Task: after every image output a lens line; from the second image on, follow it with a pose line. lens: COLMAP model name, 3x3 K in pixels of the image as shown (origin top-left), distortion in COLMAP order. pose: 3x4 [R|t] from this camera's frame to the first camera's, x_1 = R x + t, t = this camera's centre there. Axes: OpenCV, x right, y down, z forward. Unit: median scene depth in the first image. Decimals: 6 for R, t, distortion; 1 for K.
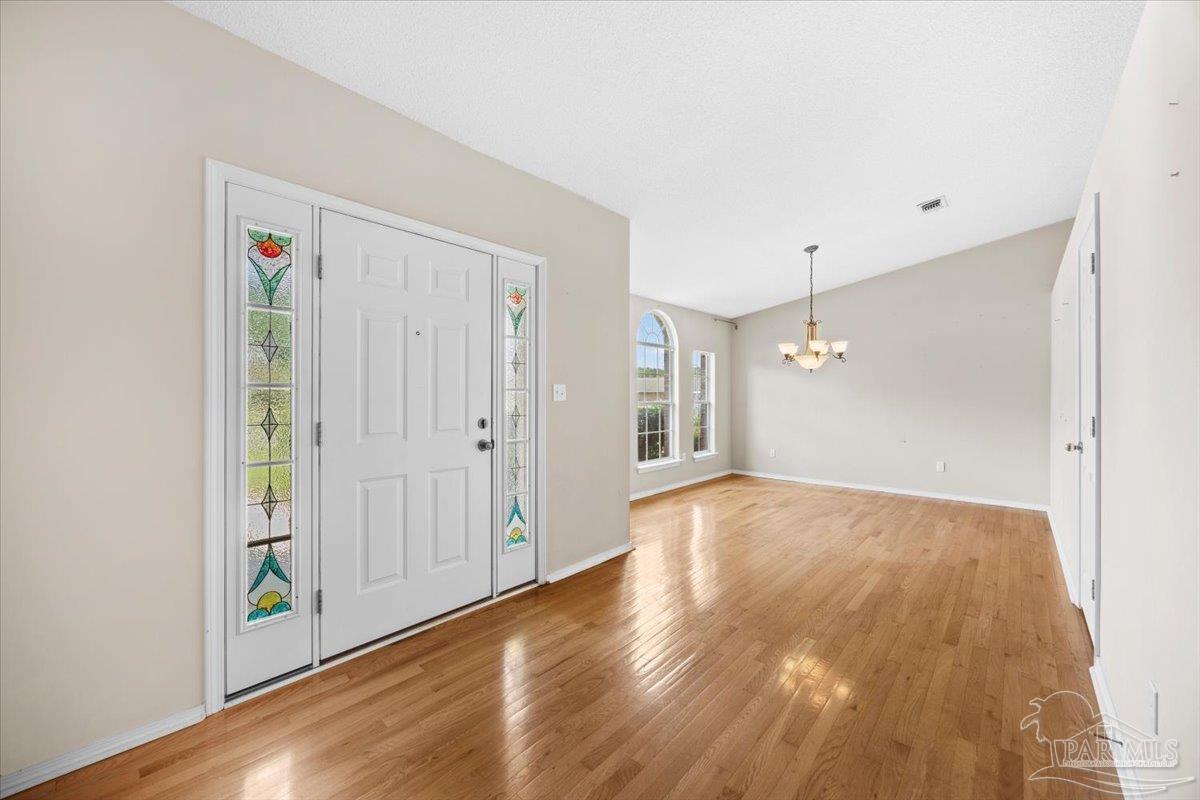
lens RADIAL K [[463.4, 0, 596.7], [0, 463.4, 395.1], [0, 0, 1]] dist [-0.003721, 0.000148]
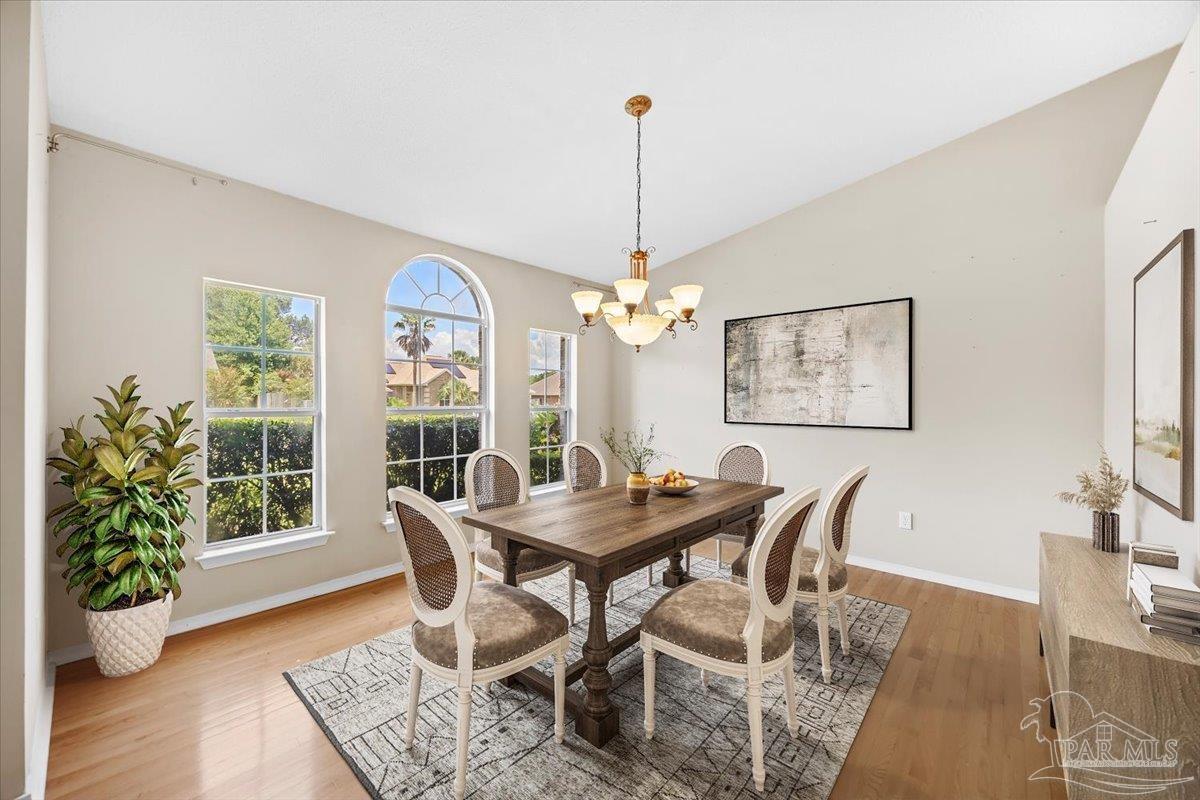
lens RADIAL K [[463.4, 0, 601.5], [0, 463.4, 401.4], [0, 0, 1]] dist [-0.003721, 0.000148]
pose [[0.999992, 0.000492, 0.003895, 0.312923], [-0.000502, 0.999996, 0.002678, 0.003686], [-0.003894, -0.002680, 0.999989, 0.367313]]
